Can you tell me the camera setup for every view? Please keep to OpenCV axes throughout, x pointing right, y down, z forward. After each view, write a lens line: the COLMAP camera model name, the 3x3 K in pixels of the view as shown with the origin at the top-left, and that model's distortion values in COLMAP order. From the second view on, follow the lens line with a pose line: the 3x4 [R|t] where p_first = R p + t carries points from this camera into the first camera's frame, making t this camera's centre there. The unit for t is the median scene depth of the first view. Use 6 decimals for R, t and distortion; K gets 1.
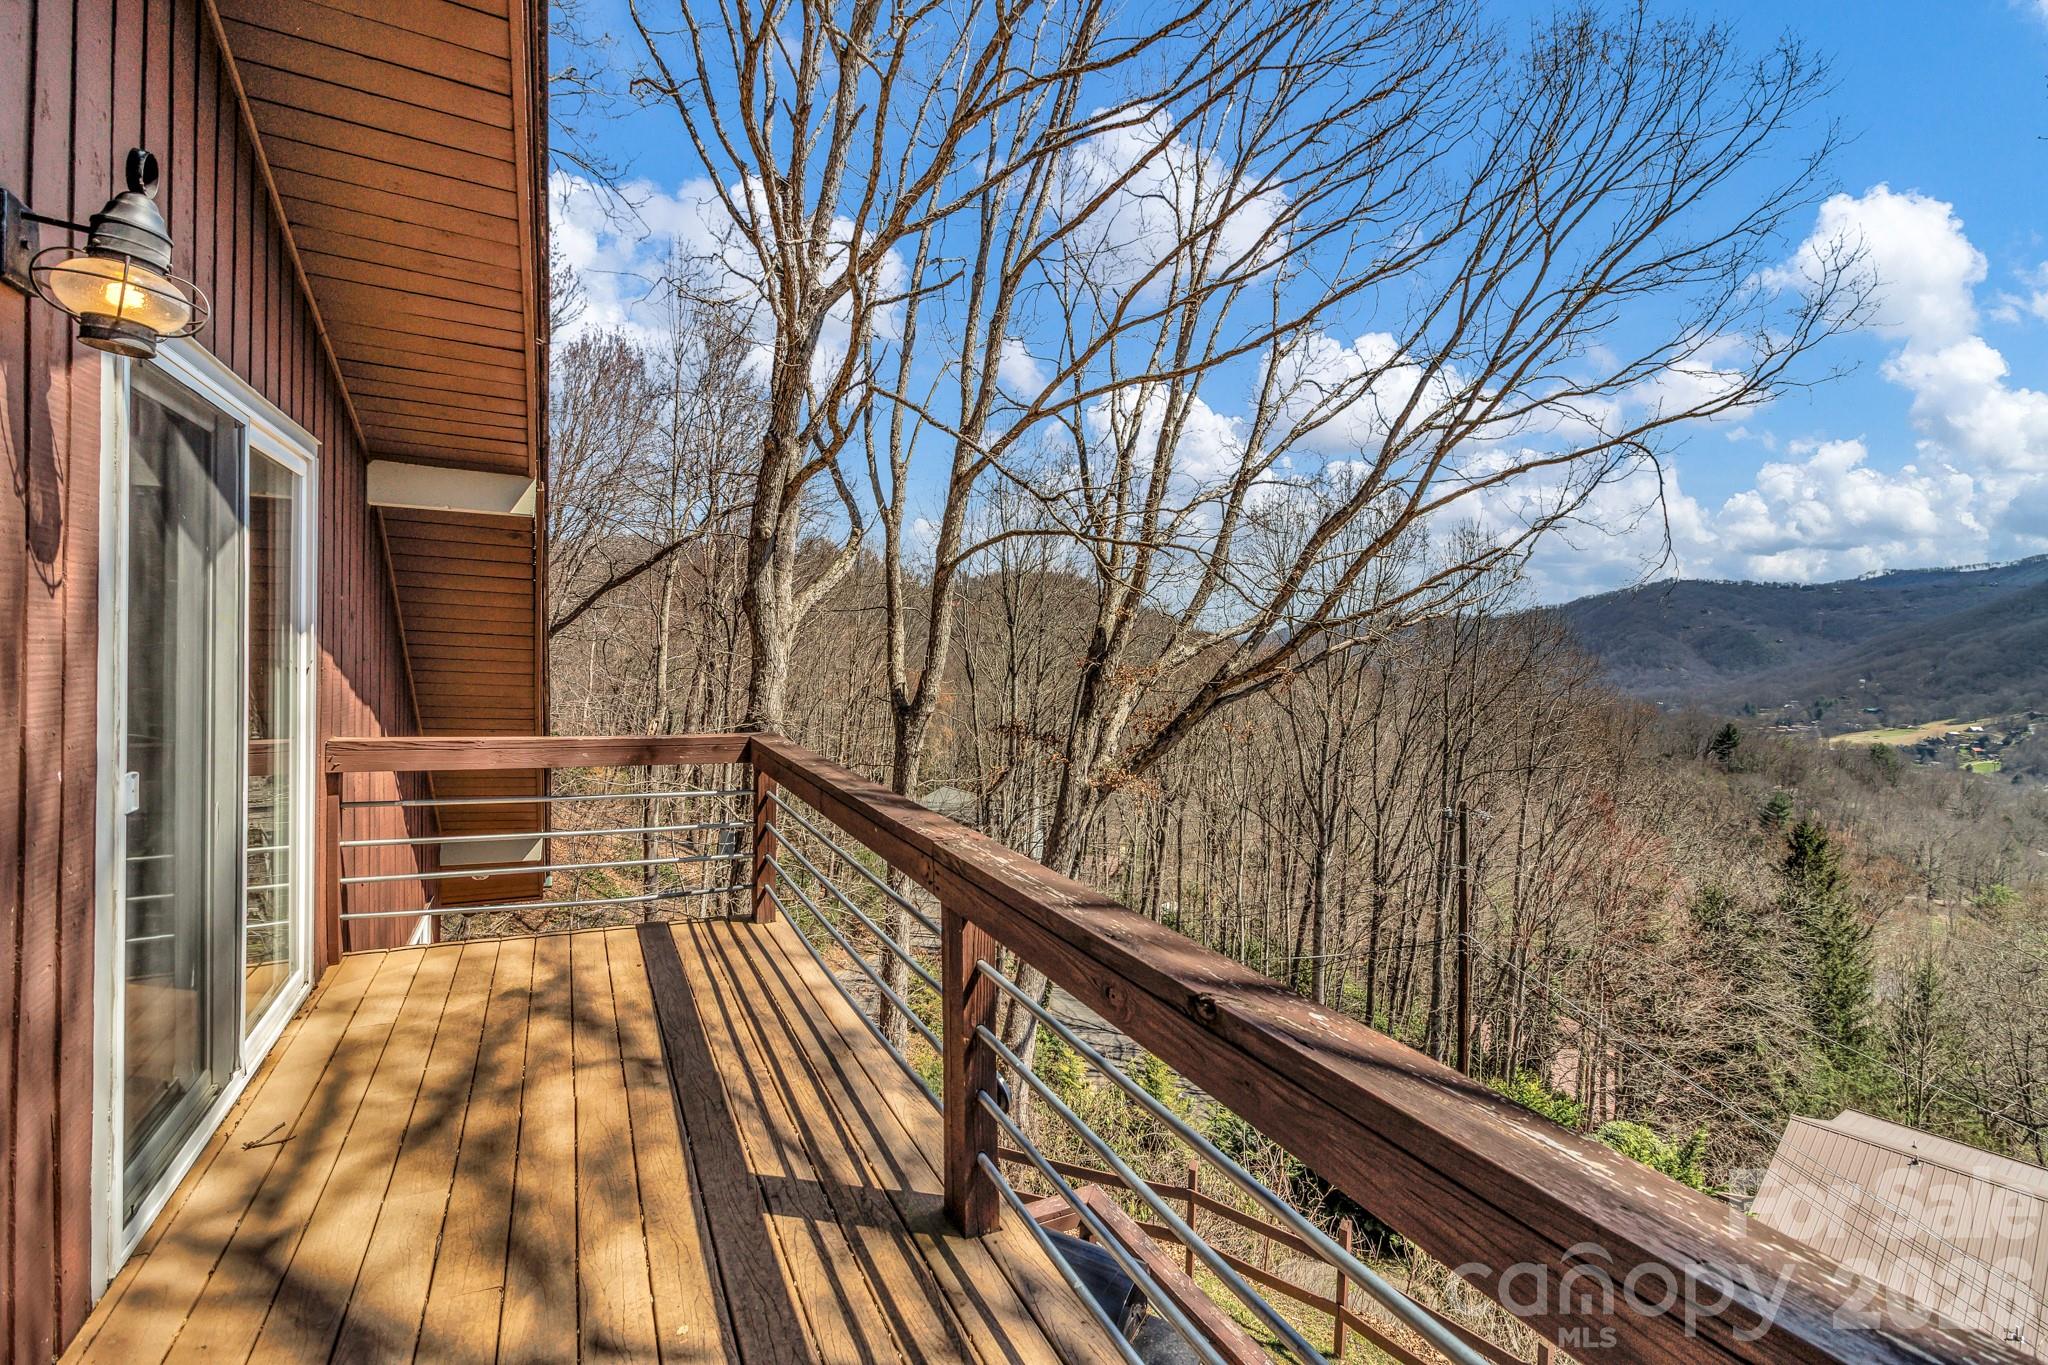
lens RADIAL K [[942.1, 0, 1026.8], [0, 942.1, 659.1], [0, 0, 1]] dist [0.000061, 0.000914]
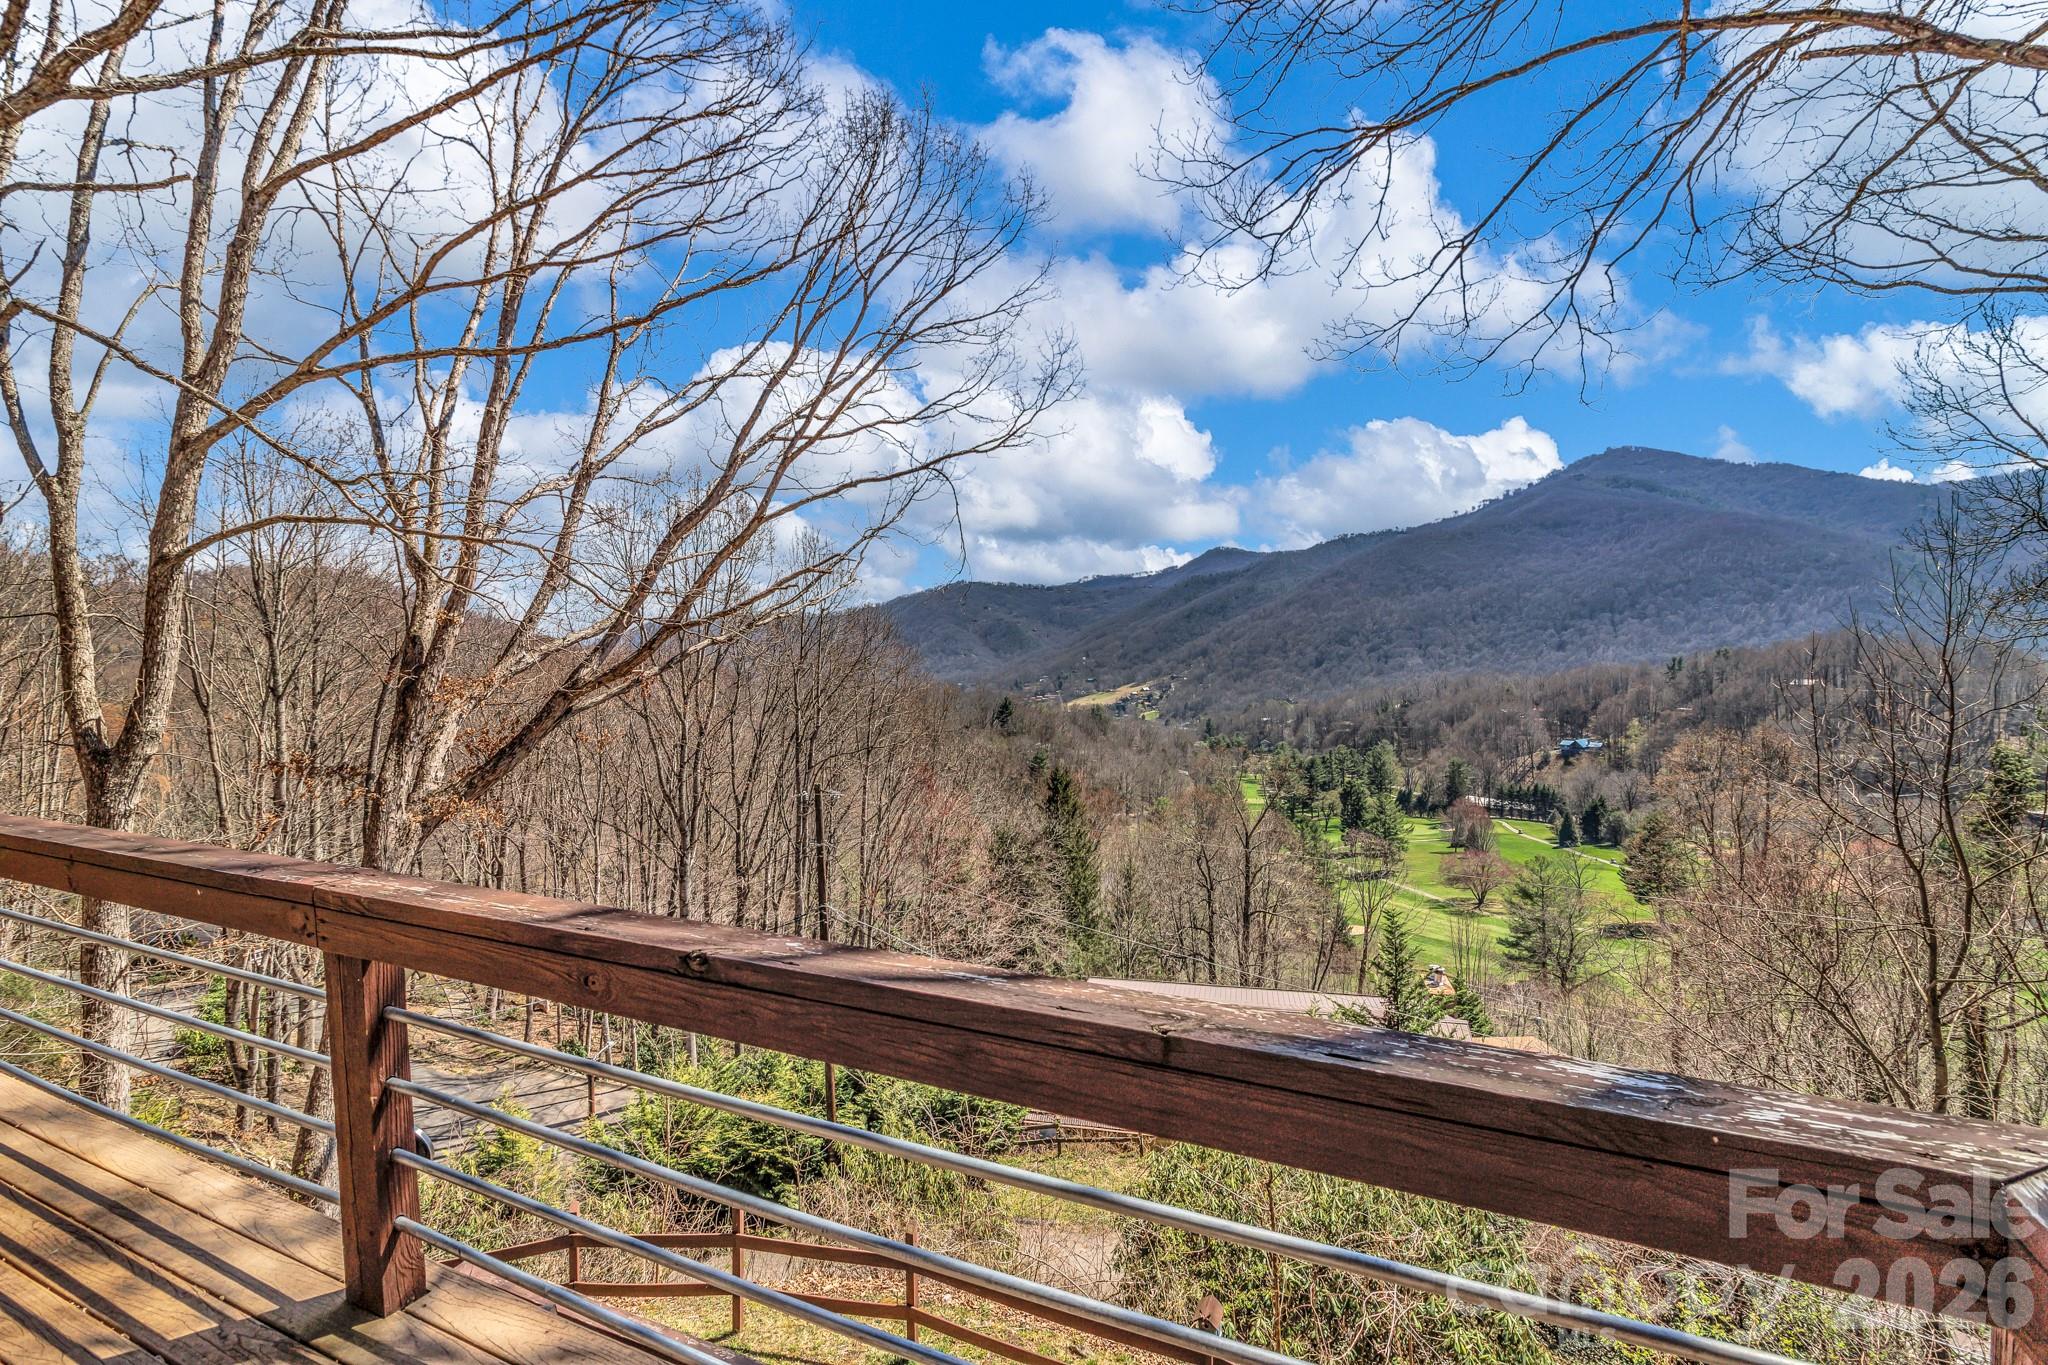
lens RADIAL K [[942.1, 0, 1028.3], [0, 942.1, 659.5], [0, 0, 1]] dist [0.000061, 0.000914]
pose [[0.785190, -0.043472, 0.617727, -0.013523], [0.042815, 0.998957, 0.015878, -0.000724], [-0.617773, 0.013981, 0.786232, -0.011496]]
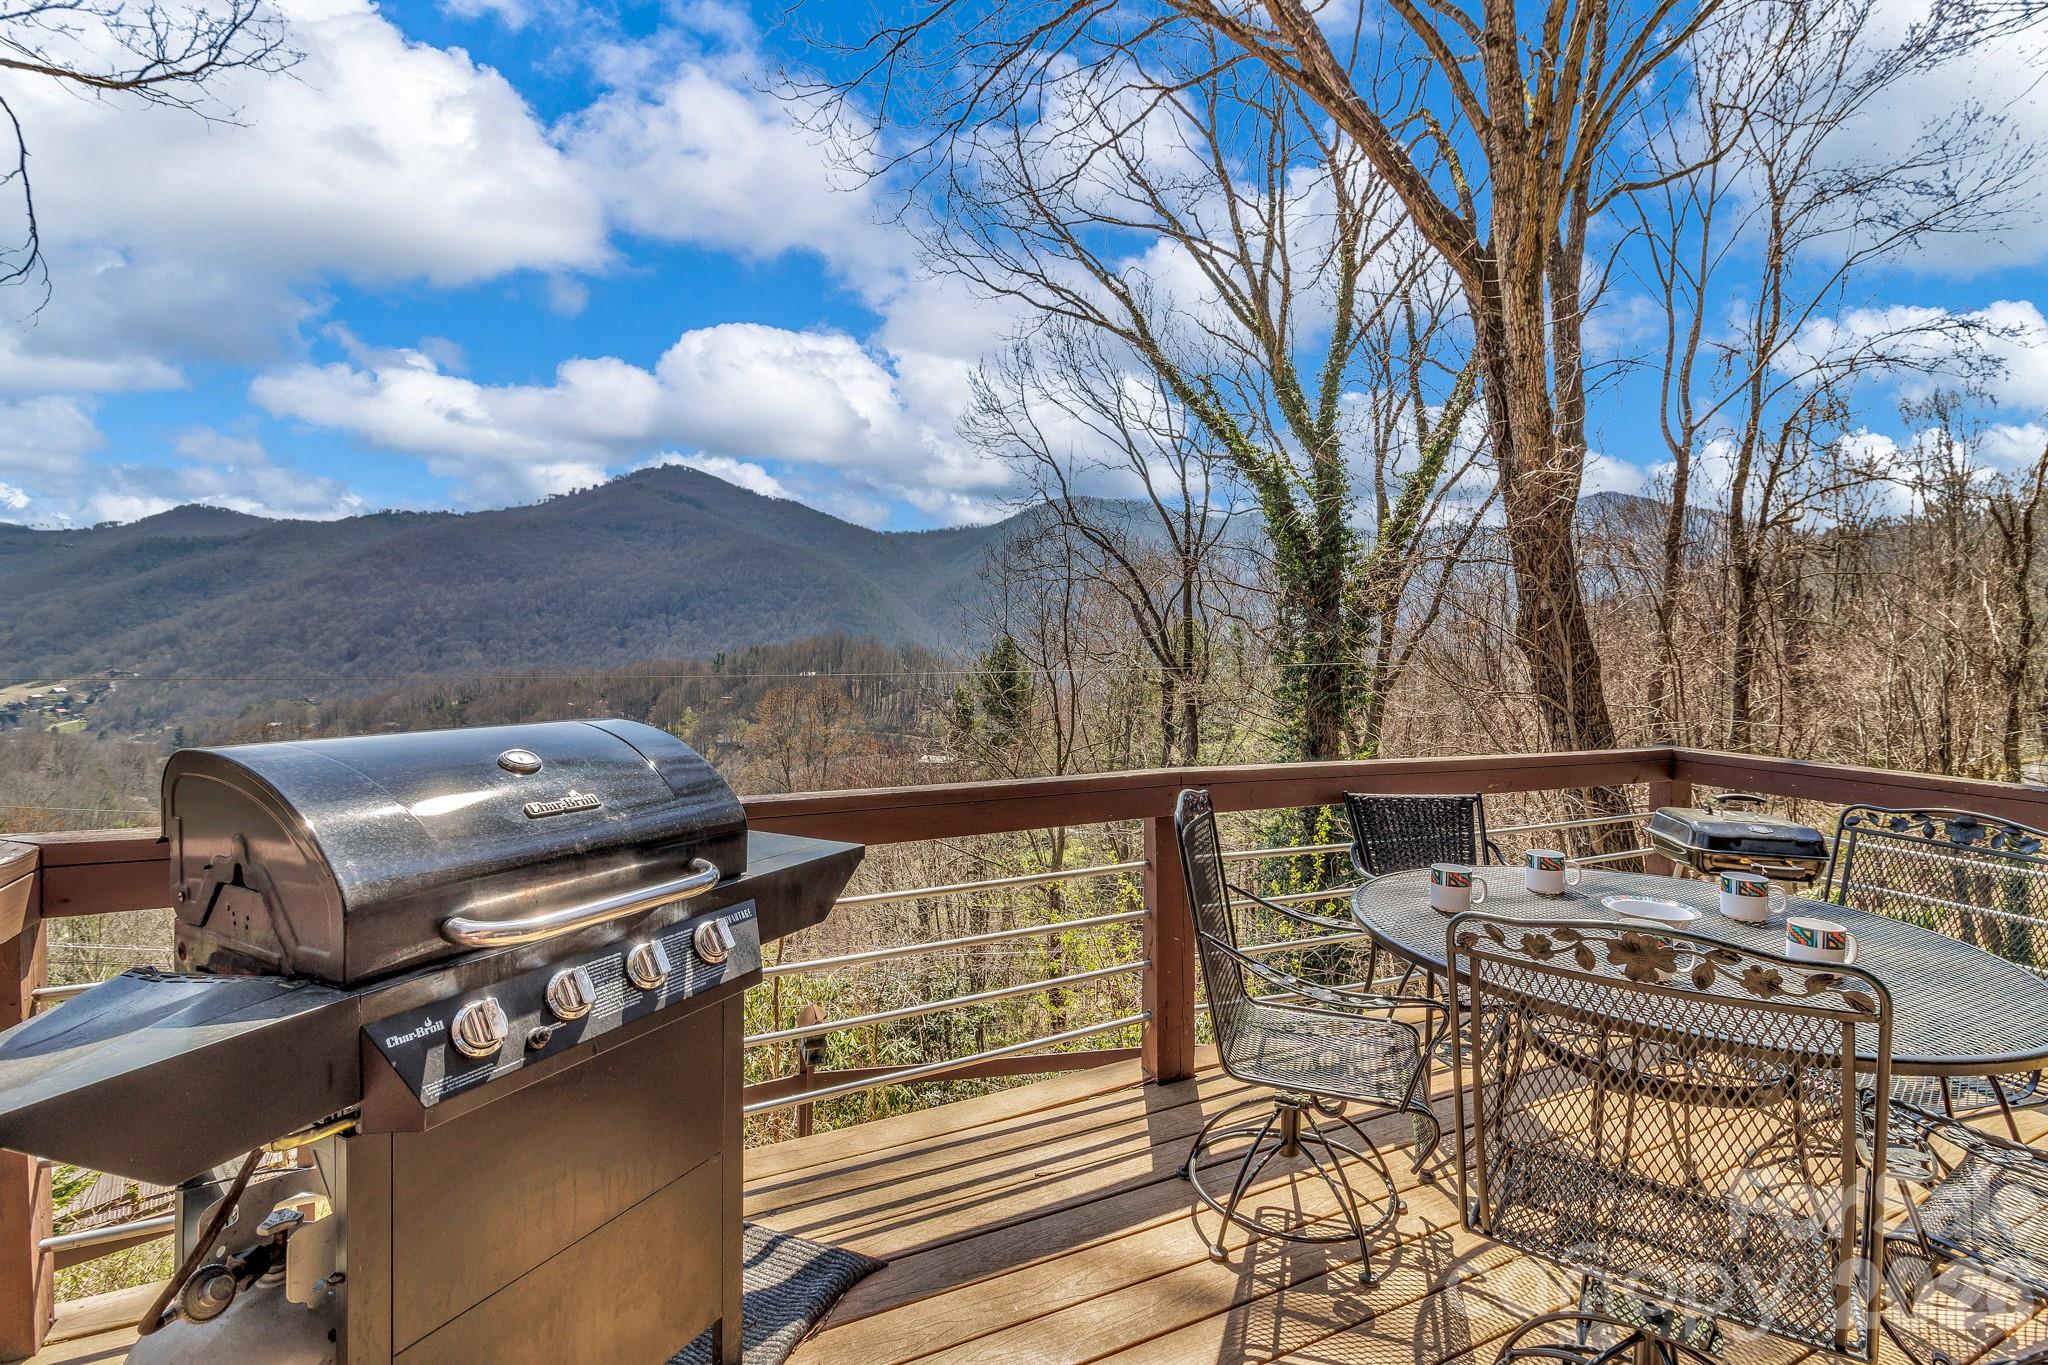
lens RADIAL K [[942.1, 0, 1031.3], [0, 942.1, 659.1], [0, 0, 1]] dist [0.000061, 0.000914]
pose [[-0.020406, -0.040547, 0.998969, -0.067342], [-0.000254, 0.999177, 0.040550, 0.136718], [-0.999792, 0.000574, -0.020399, 0.186629]]
